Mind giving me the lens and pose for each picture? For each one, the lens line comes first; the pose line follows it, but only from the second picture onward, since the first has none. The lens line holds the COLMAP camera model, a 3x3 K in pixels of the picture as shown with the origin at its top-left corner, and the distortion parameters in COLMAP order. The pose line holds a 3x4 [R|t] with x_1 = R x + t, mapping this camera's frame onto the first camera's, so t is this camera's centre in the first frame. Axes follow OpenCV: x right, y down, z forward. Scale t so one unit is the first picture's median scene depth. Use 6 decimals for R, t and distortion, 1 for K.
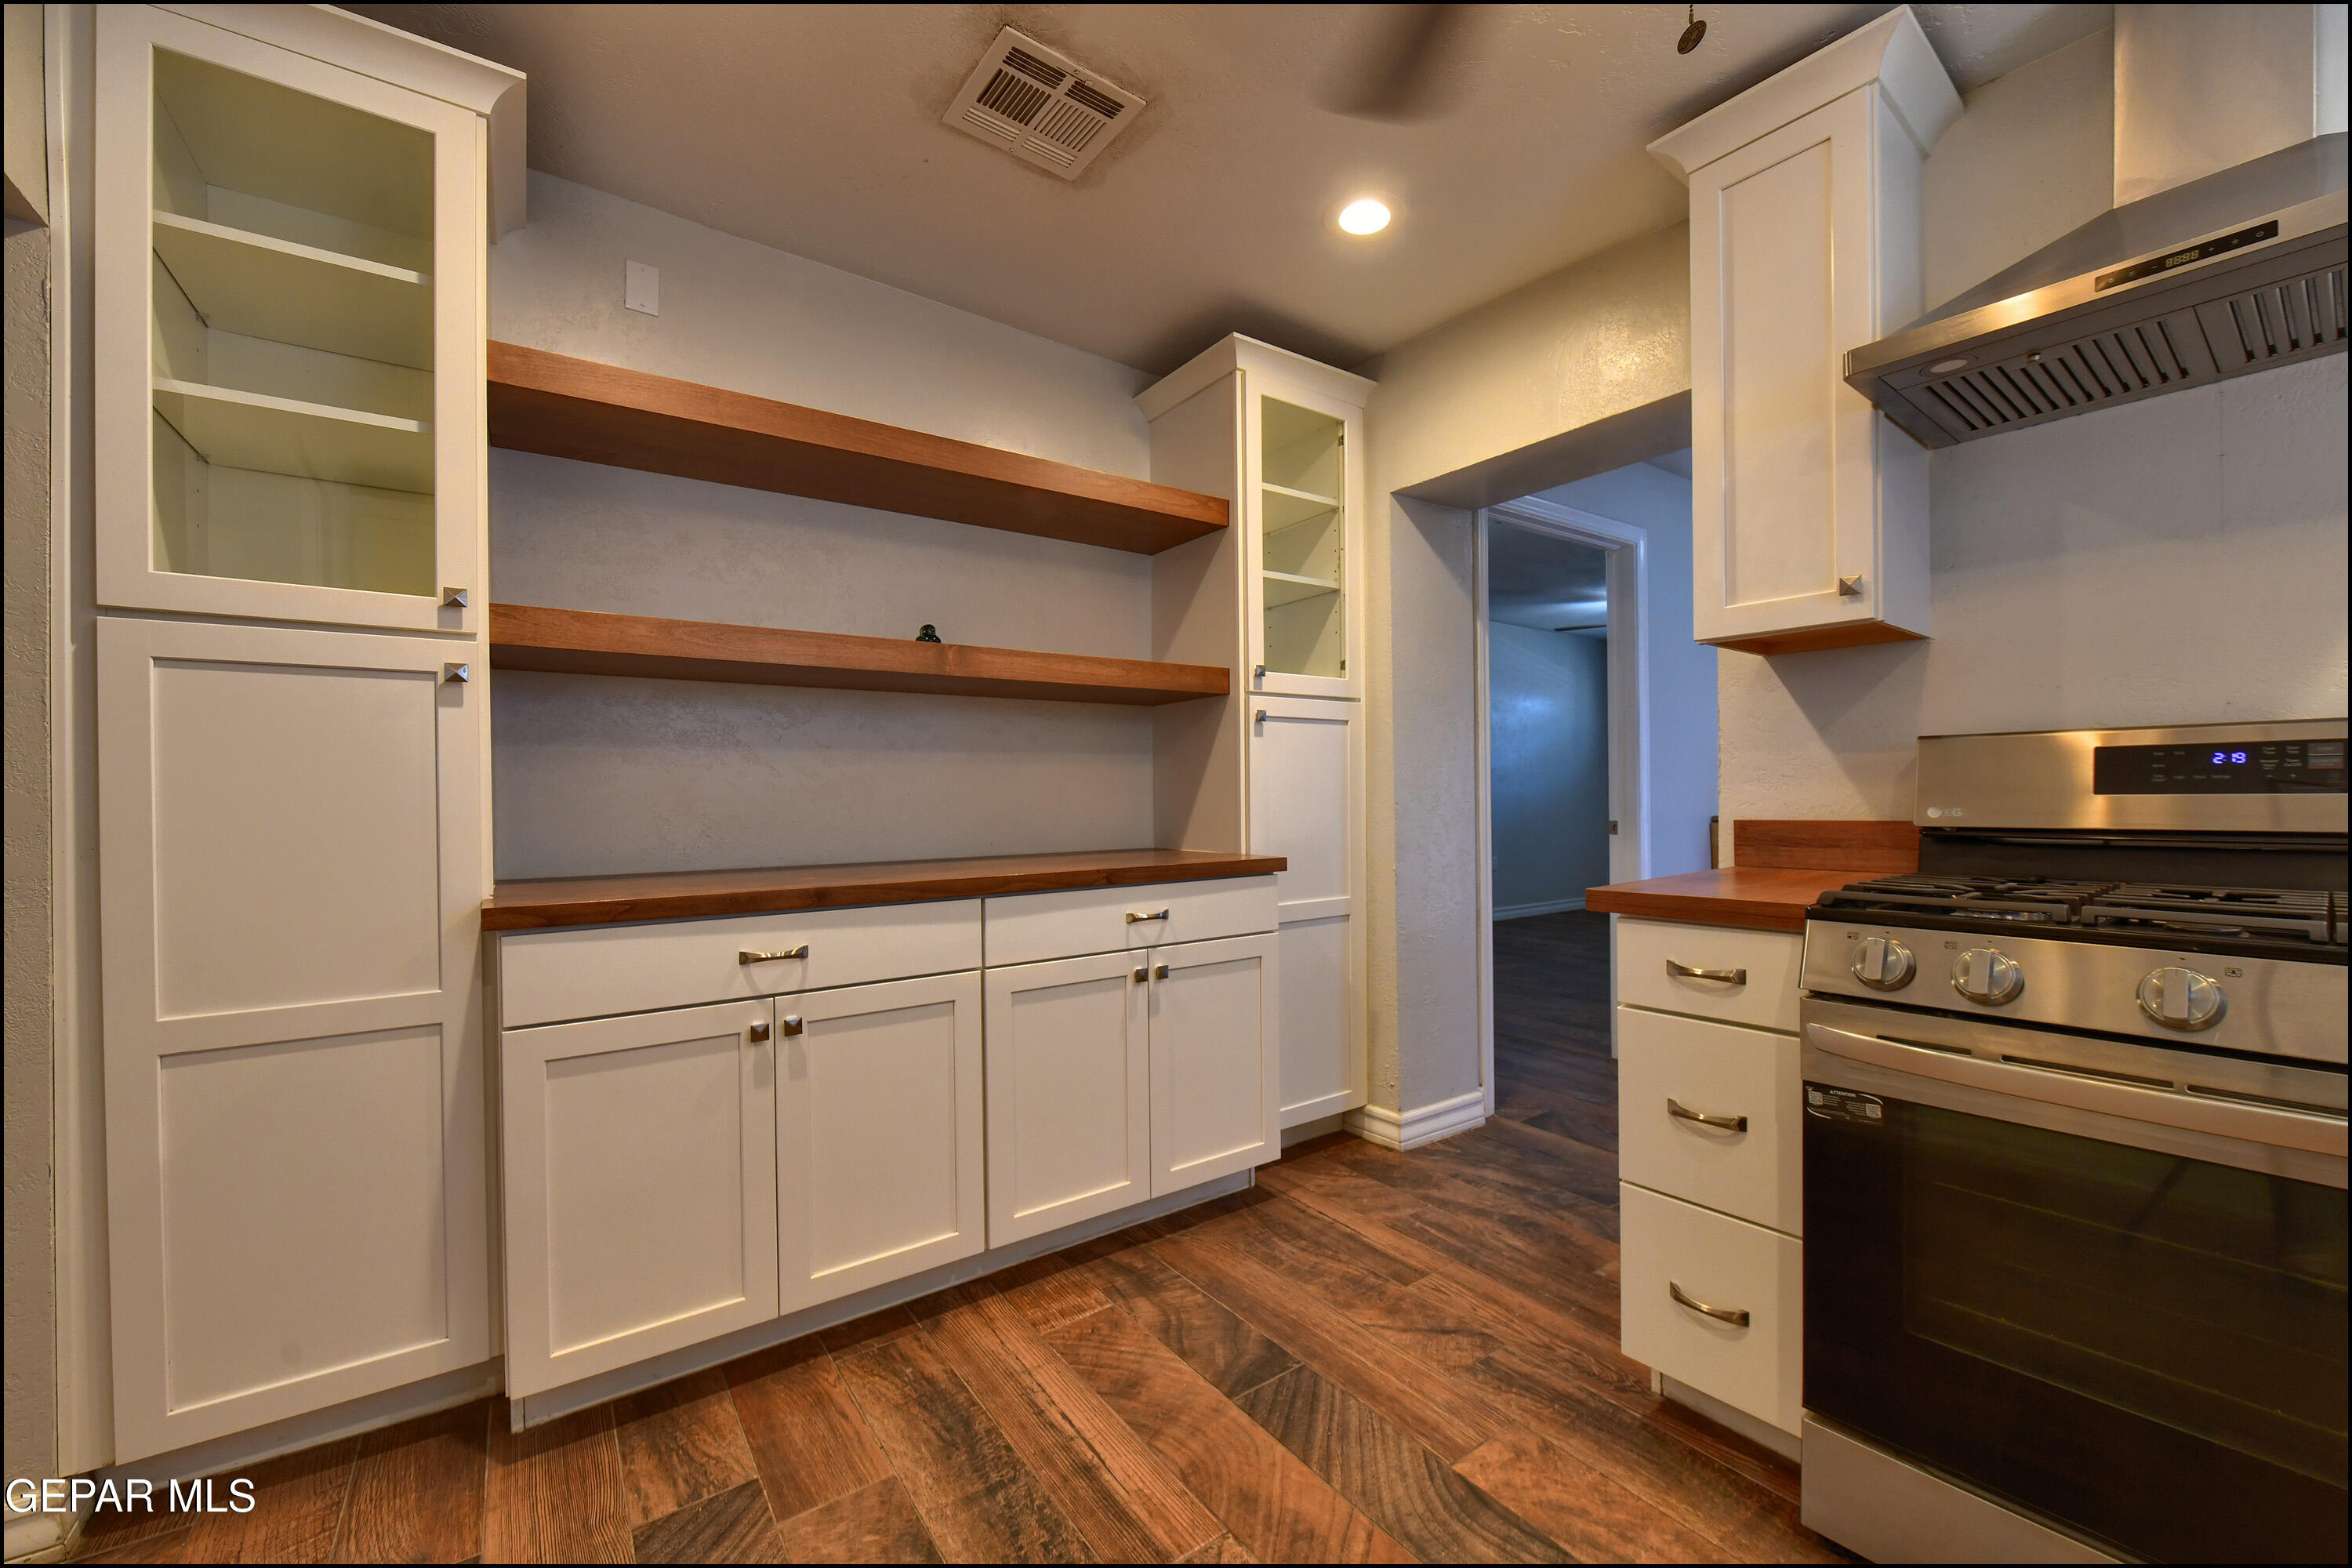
lens RADIAL K [[932.0, 0, 1209.4], [0, 932.0, 797.8], [0, 0, 1]] dist [-0.009333, -0.000588]
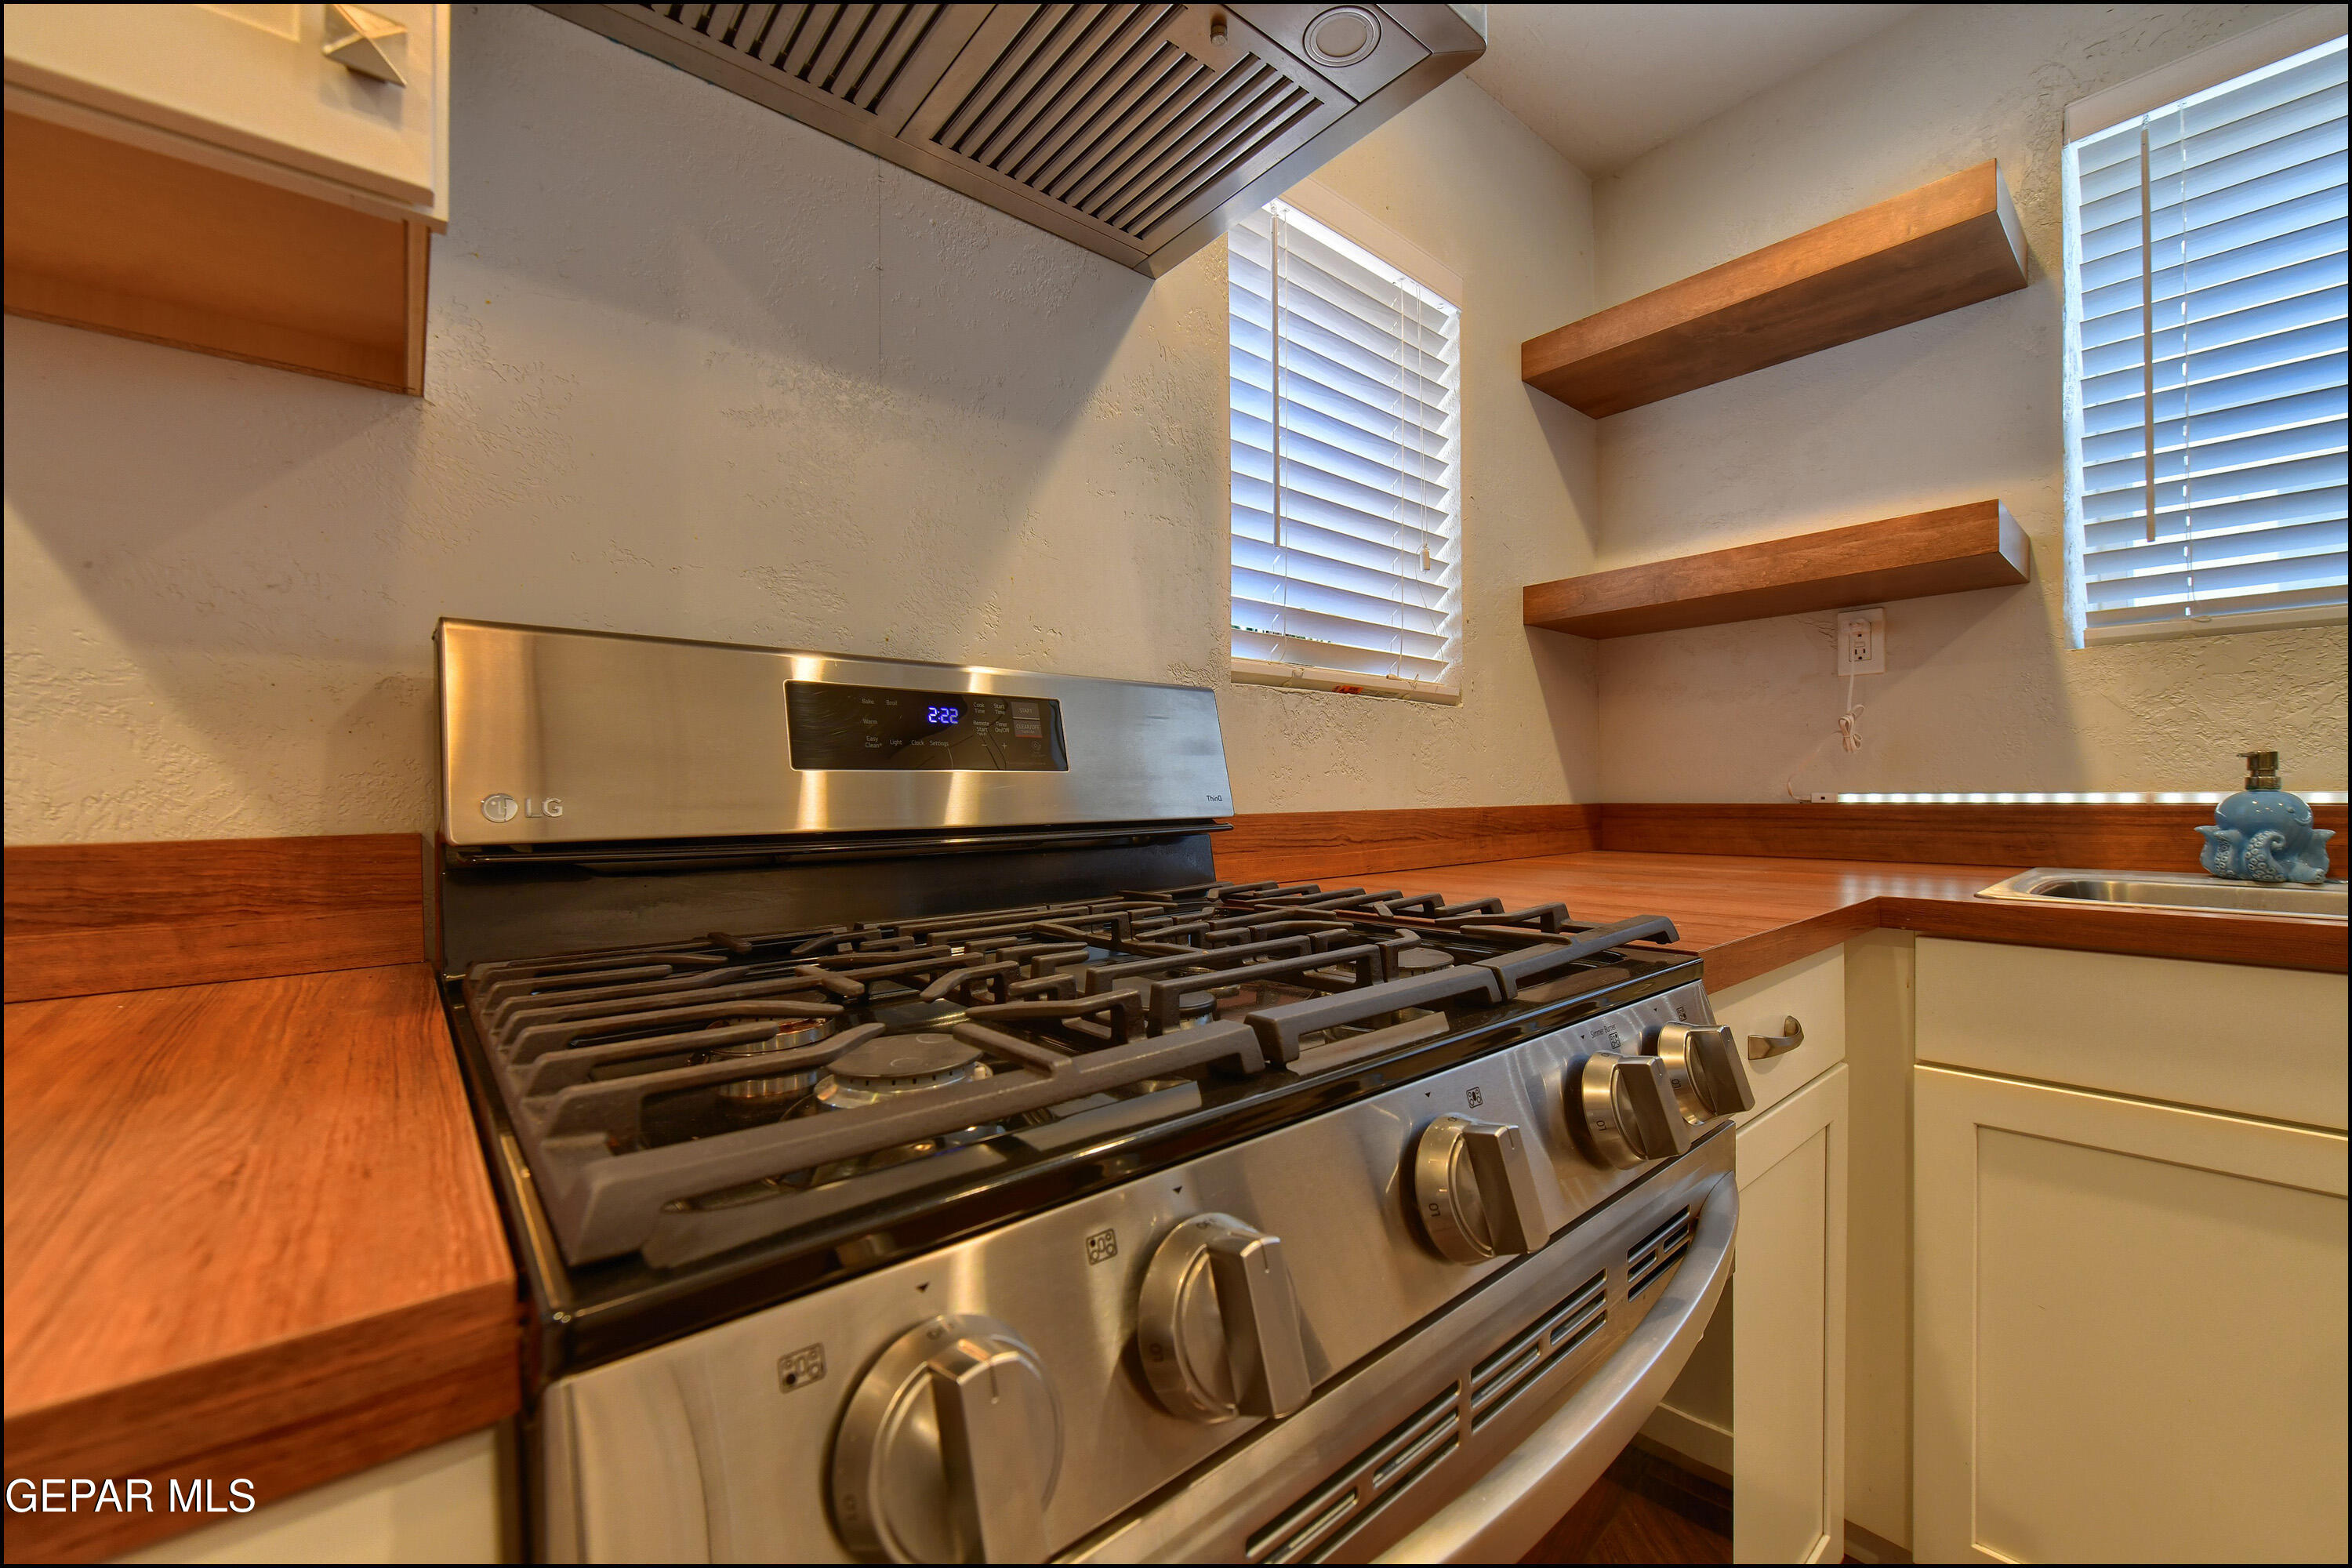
lens RADIAL K [[932.0, 0, 1183.7], [0, 932.0, 795.7], [0, 0, 1]] dist [-0.009333, -0.000588]
pose [[-0.034795, 0.007516, 0.999366, 0.319999], [0.014522, 0.999870, -0.007014, 0.014992], [-0.999289, 0.014268, -0.034900, 0.618757]]
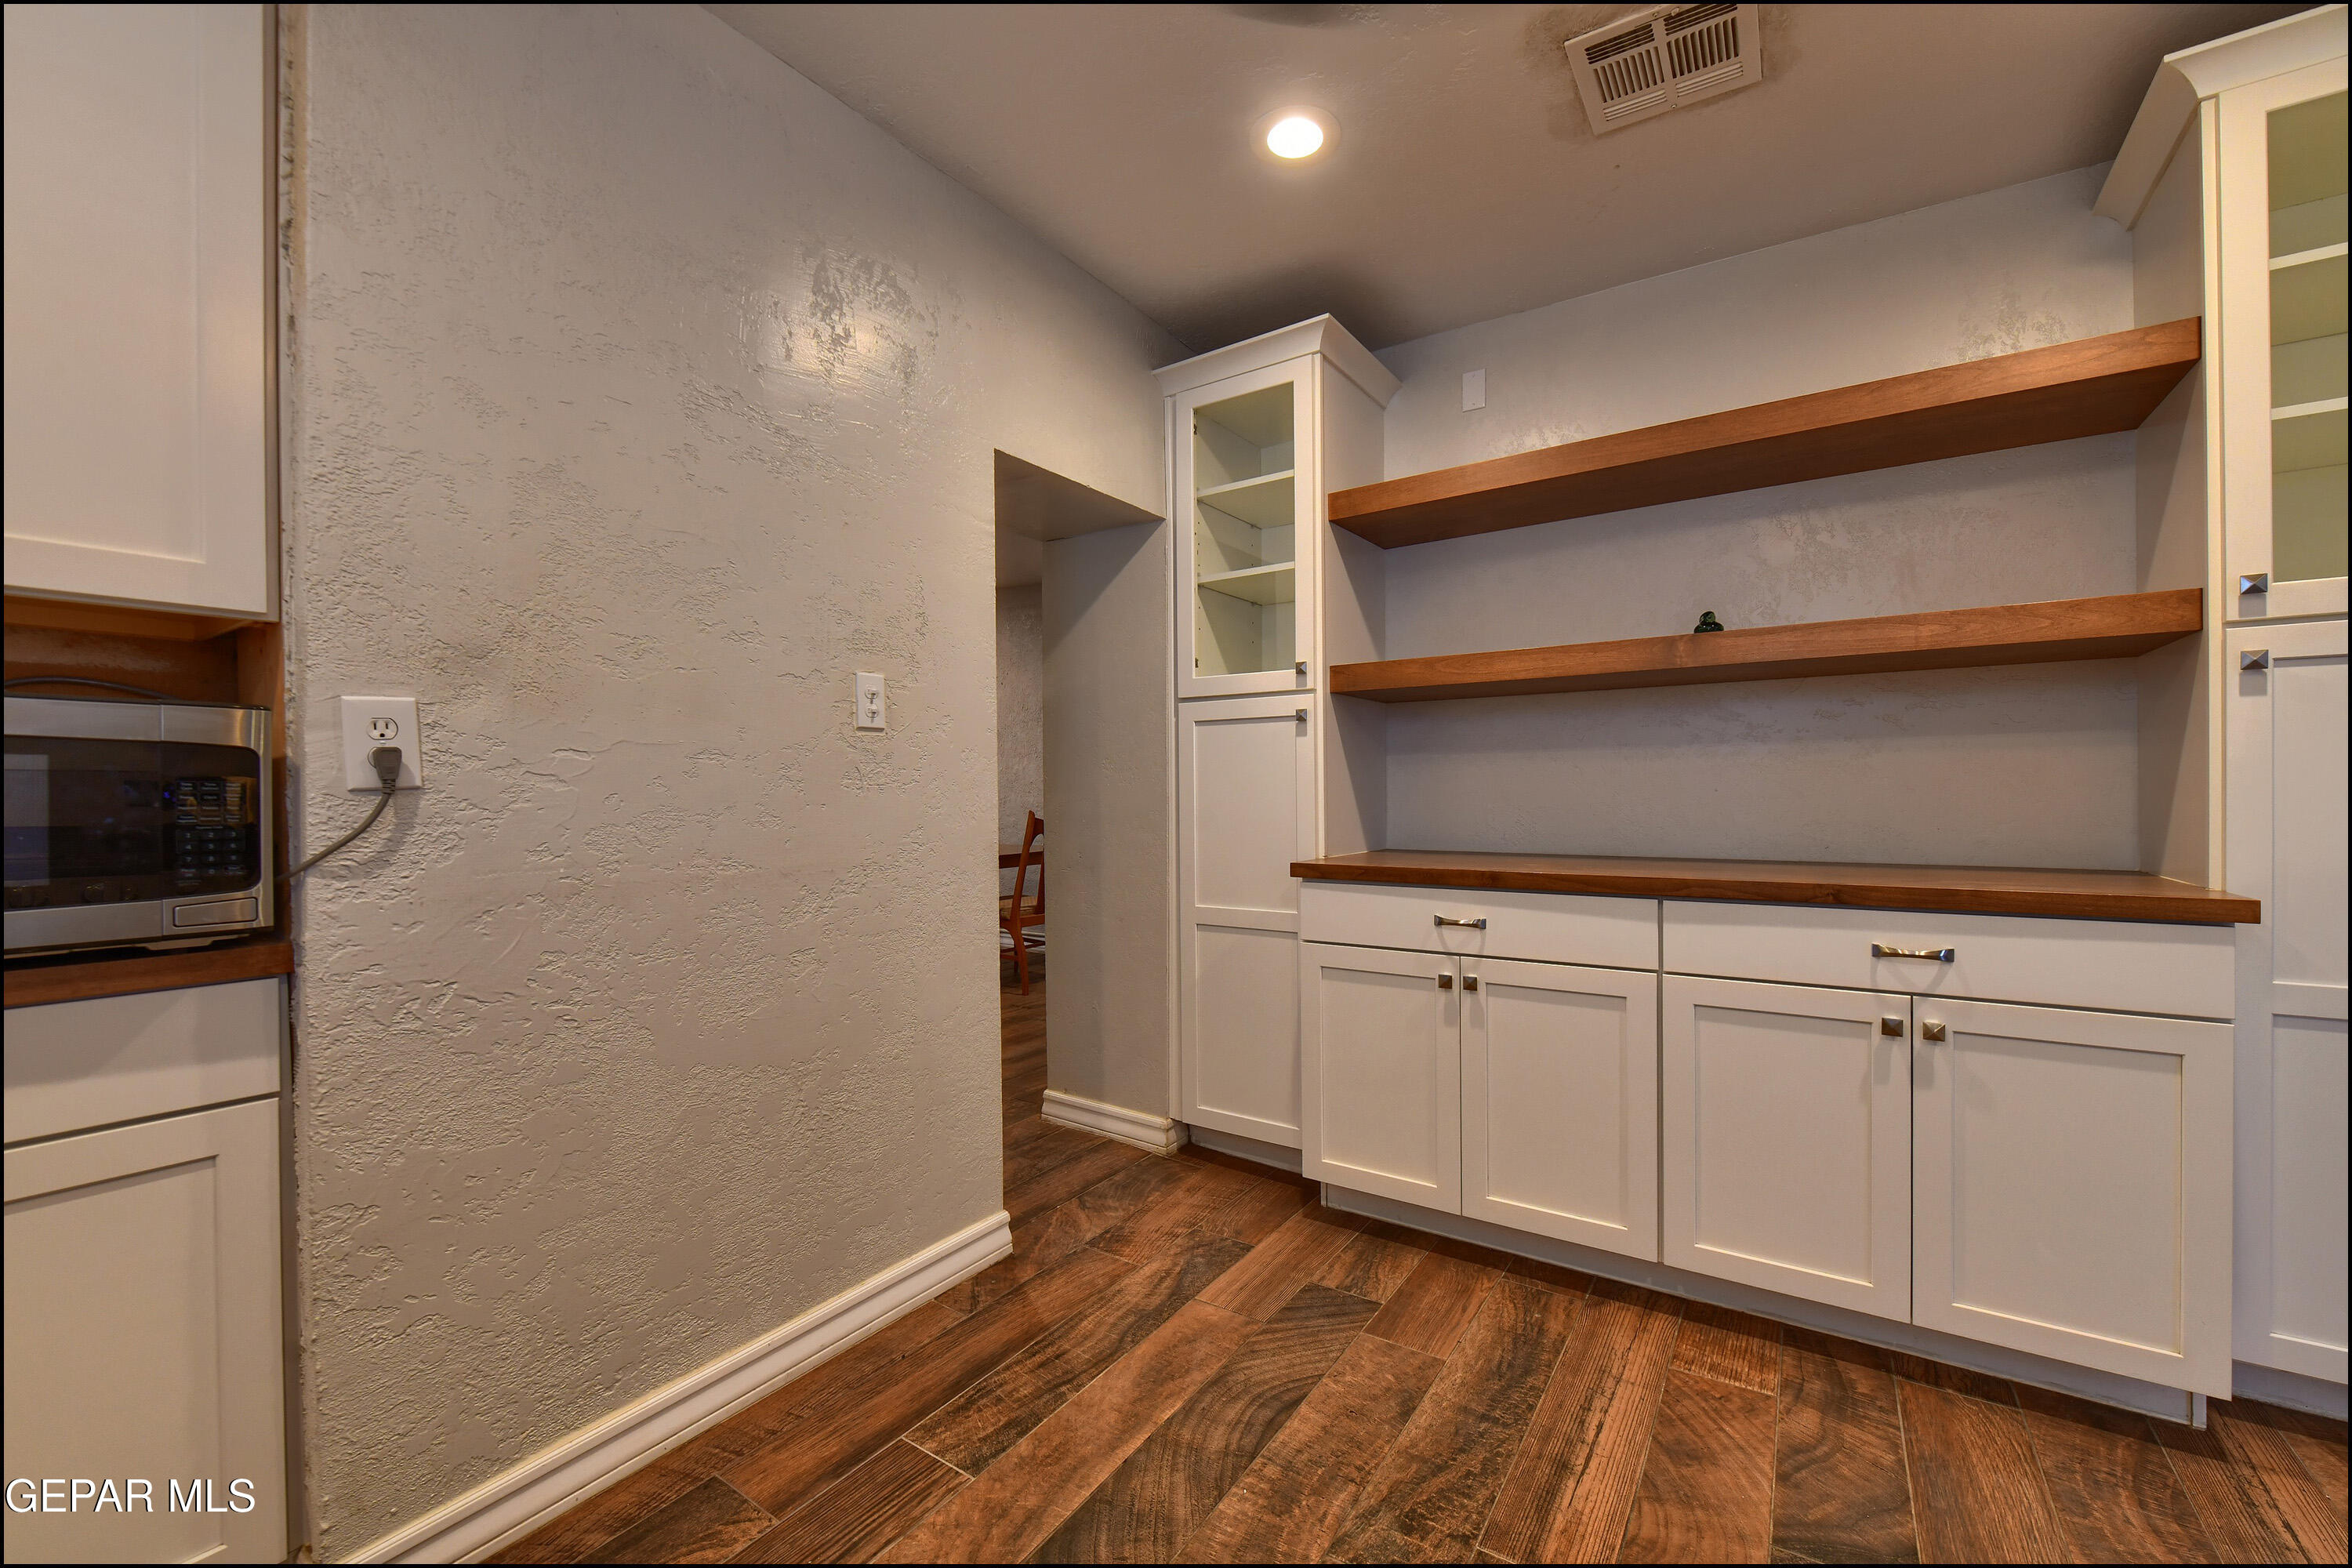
lens RADIAL K [[932.0, 0, 1169.6], [0, 932.0, 798.6], [0, 0, 1]] dist [-0.009333, -0.000588]
pose [[0.329872, 0.013716, -0.943926, 0.518852], [-0.000332, 0.999896, 0.014414, -0.011204], [0.944025, -0.004442, 0.329843, 0.209582]]
